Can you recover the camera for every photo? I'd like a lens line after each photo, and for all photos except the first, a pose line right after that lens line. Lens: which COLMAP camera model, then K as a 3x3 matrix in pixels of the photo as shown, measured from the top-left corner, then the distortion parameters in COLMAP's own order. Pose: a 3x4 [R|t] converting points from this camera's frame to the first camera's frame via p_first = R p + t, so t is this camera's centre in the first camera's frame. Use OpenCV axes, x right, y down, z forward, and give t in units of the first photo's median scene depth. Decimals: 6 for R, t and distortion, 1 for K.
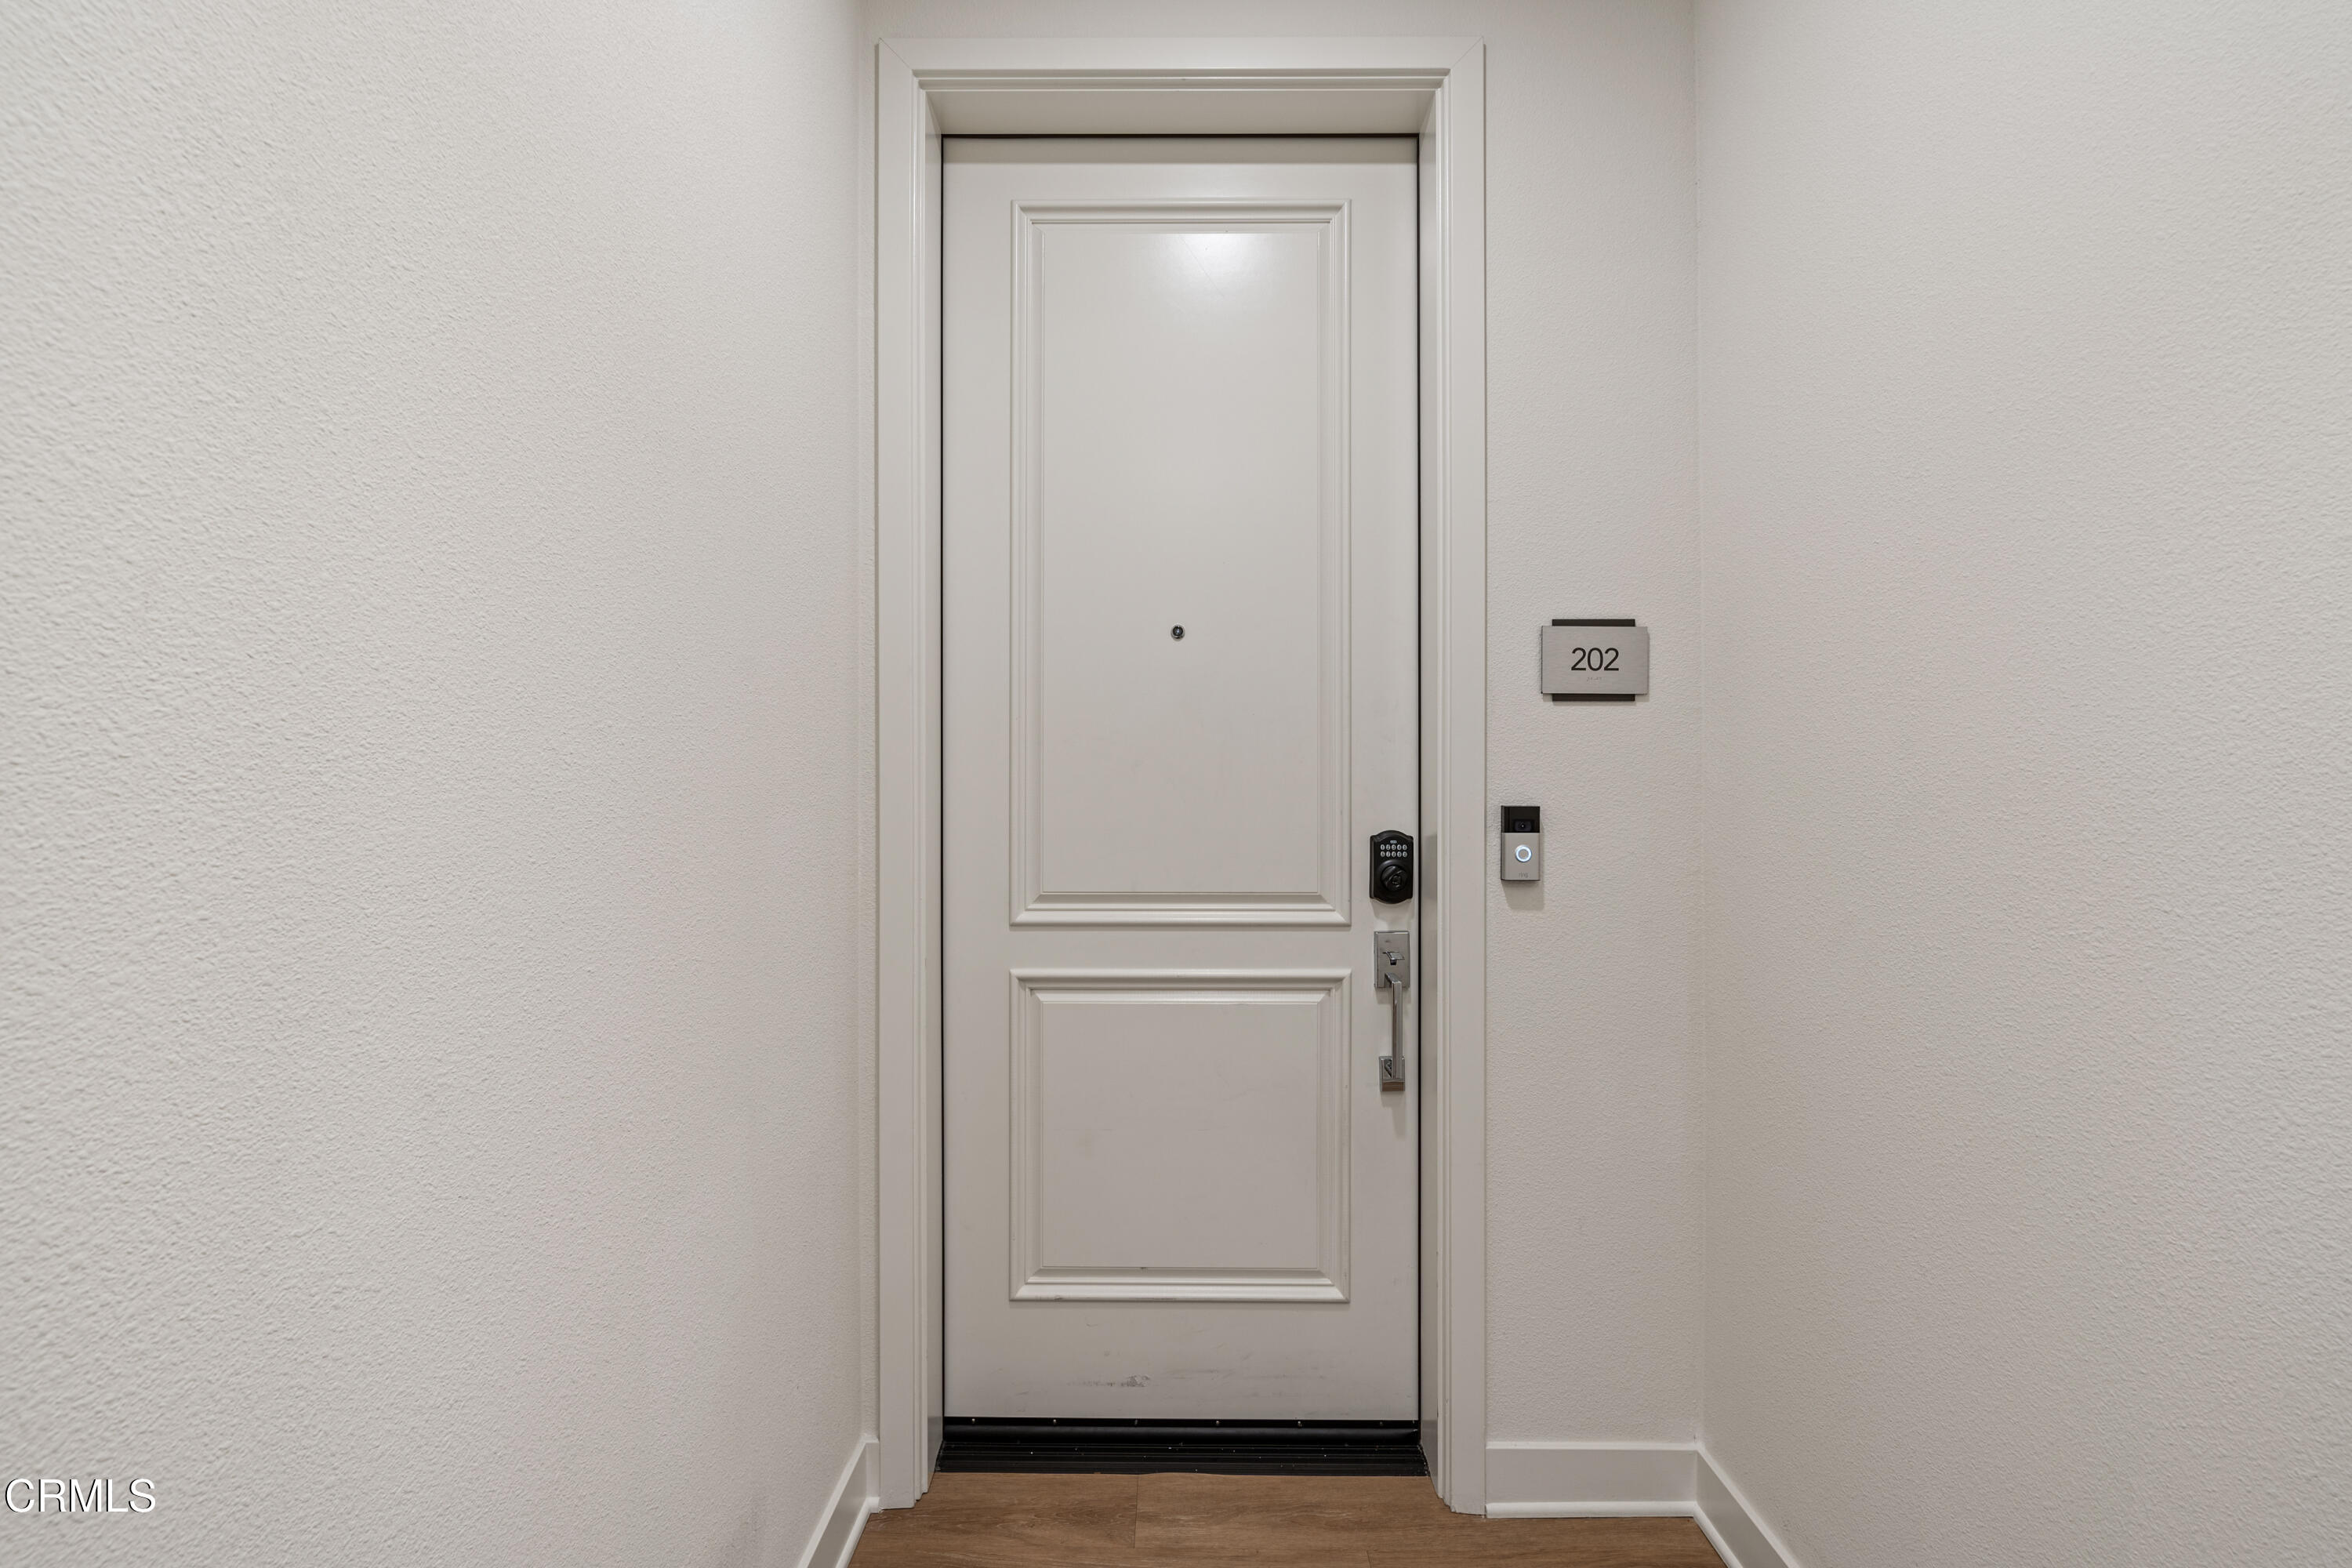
lens RADIAL K [[1063.1, 0, 1178.3], [0, 1063.1, 779.3], [0, 0, 1]] dist [0.003905, 0.001286]
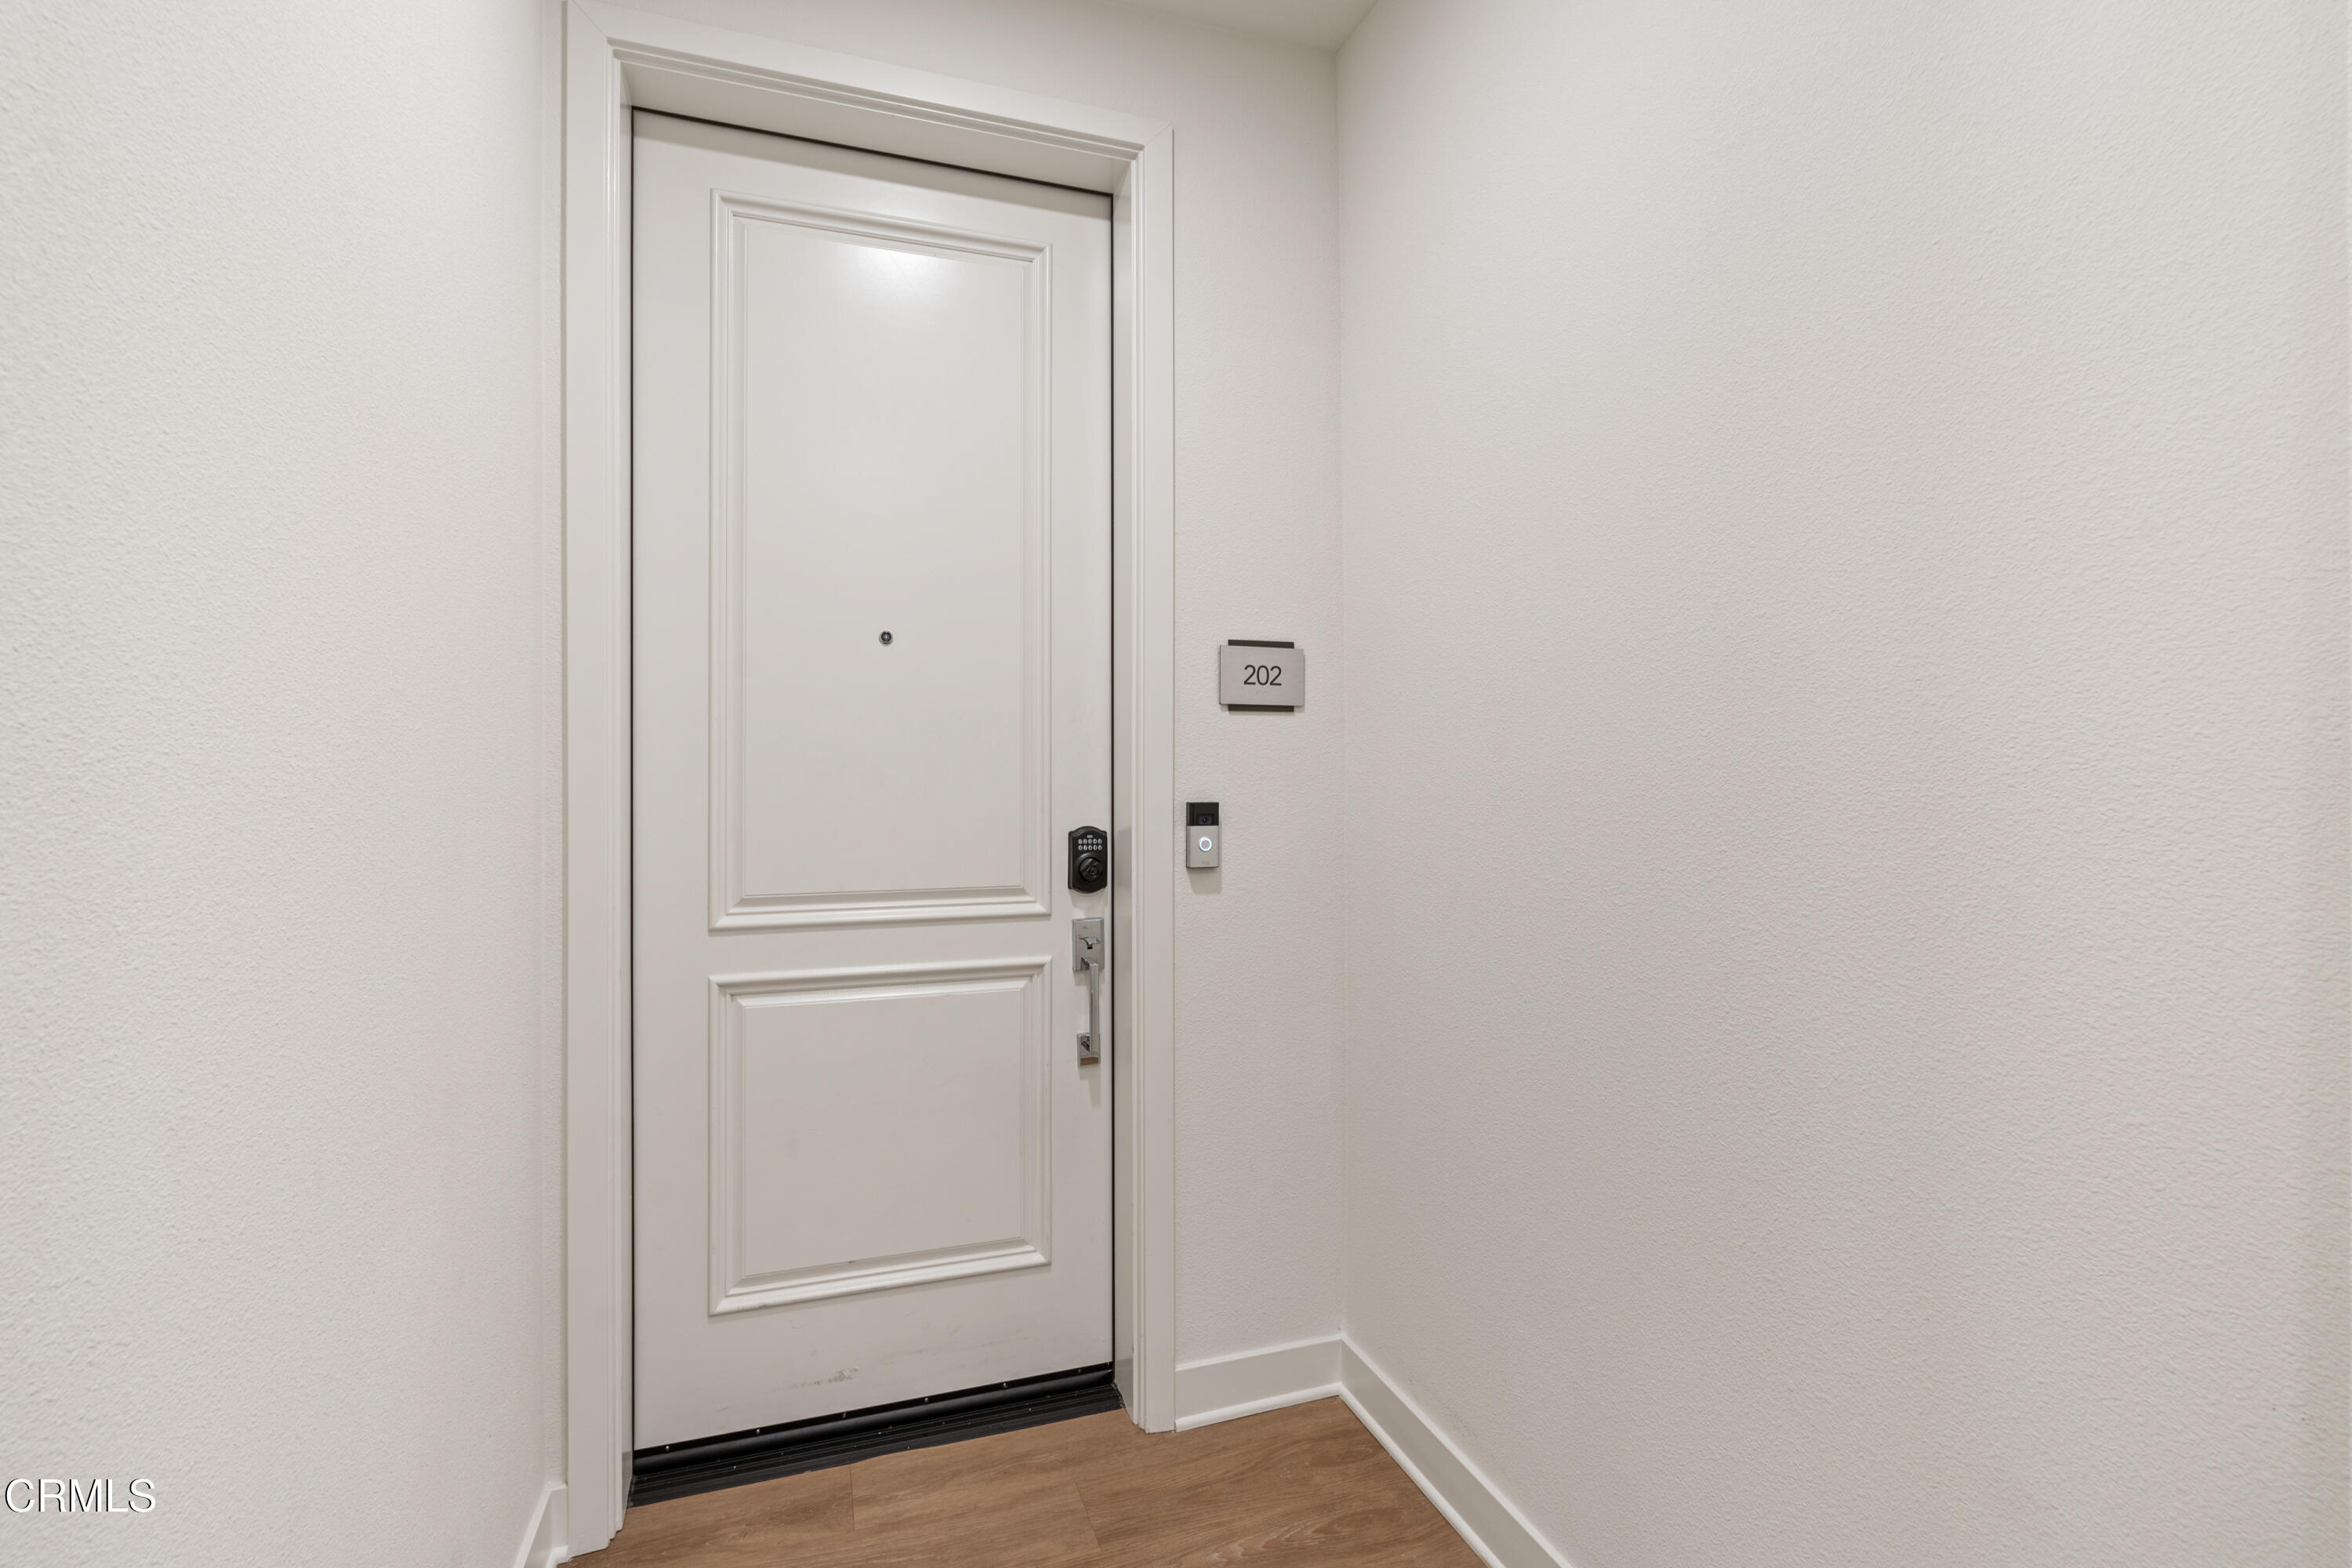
lens RADIAL K [[1063.1, 0, 1172.9], [0, 1063.1, 784.1], [0, 0, 1]] dist [0.003905, 0.001286]
pose [[0.944080, -0.006453, 0.329653, -0.083755], [0.005136, 0.999975, 0.004865, -0.000043], [-0.329676, -0.002900, 0.944090, -0.064818]]
